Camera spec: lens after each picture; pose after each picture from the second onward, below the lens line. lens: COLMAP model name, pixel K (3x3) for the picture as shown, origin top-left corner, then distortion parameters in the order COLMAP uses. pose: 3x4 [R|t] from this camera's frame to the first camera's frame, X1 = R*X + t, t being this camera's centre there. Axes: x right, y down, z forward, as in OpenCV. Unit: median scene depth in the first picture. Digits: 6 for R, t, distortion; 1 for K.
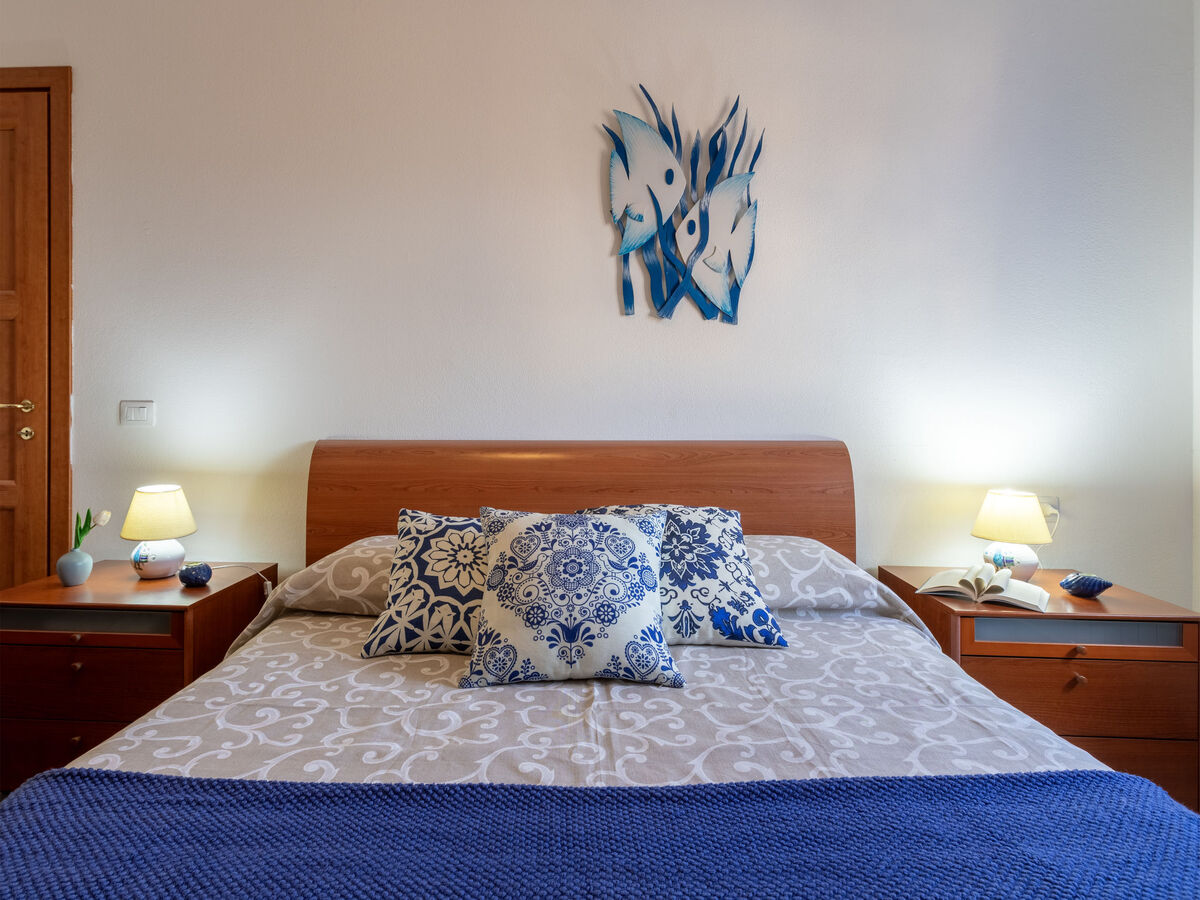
lens RADIAL K [[624.8, 0, 600.5], [0, 624.8, 410.9], [0, 0, 1]] dist [0.001079, 0.000136]
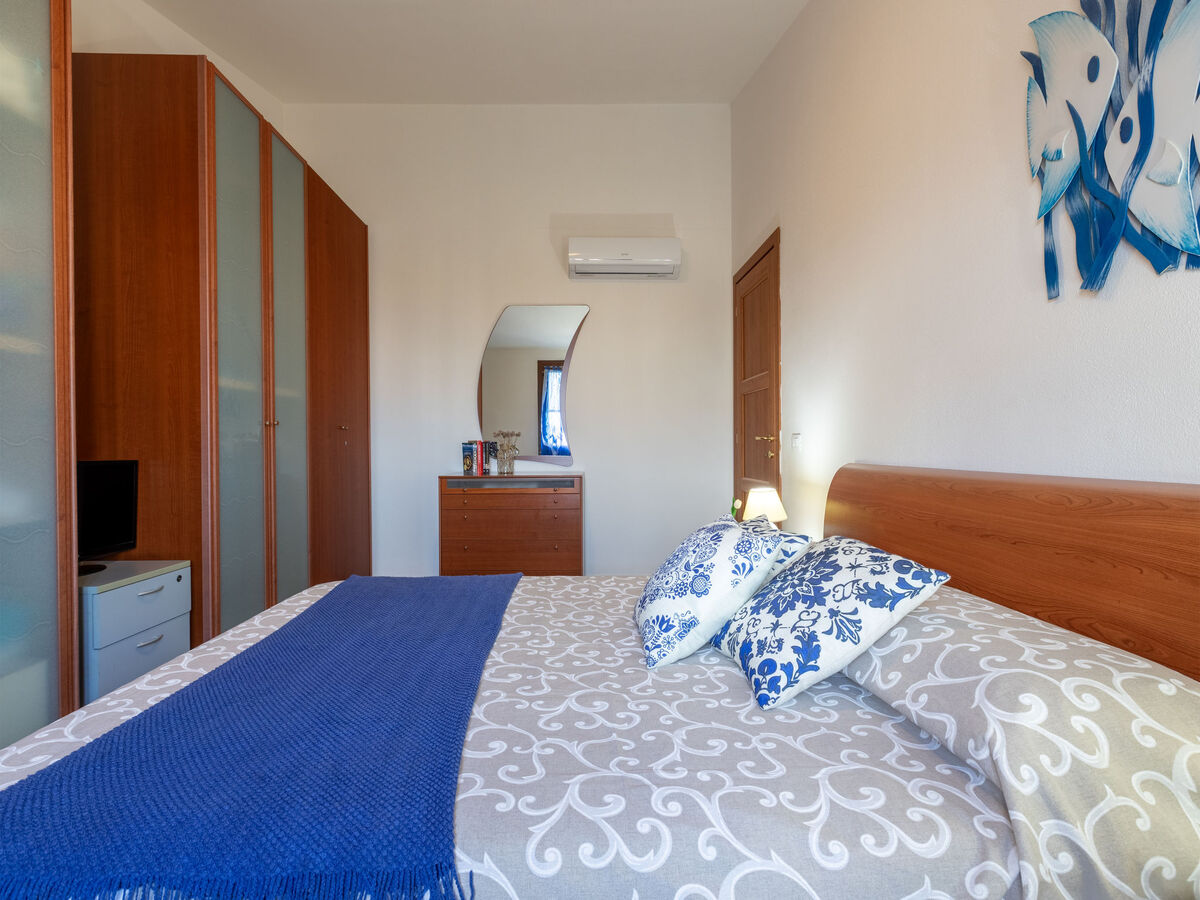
lens RADIAL K [[578.7, 0, 603.6], [0, 578.7, 448.0], [0, 0, 1]] dist [0.000087, 0.000104]
pose [[0.110552, 0.002622, -0.993867, 0.650505], [0.003112, 0.999991, 0.002984, 0.012696], [0.993865, -0.003423, 0.110543, 0.430649]]
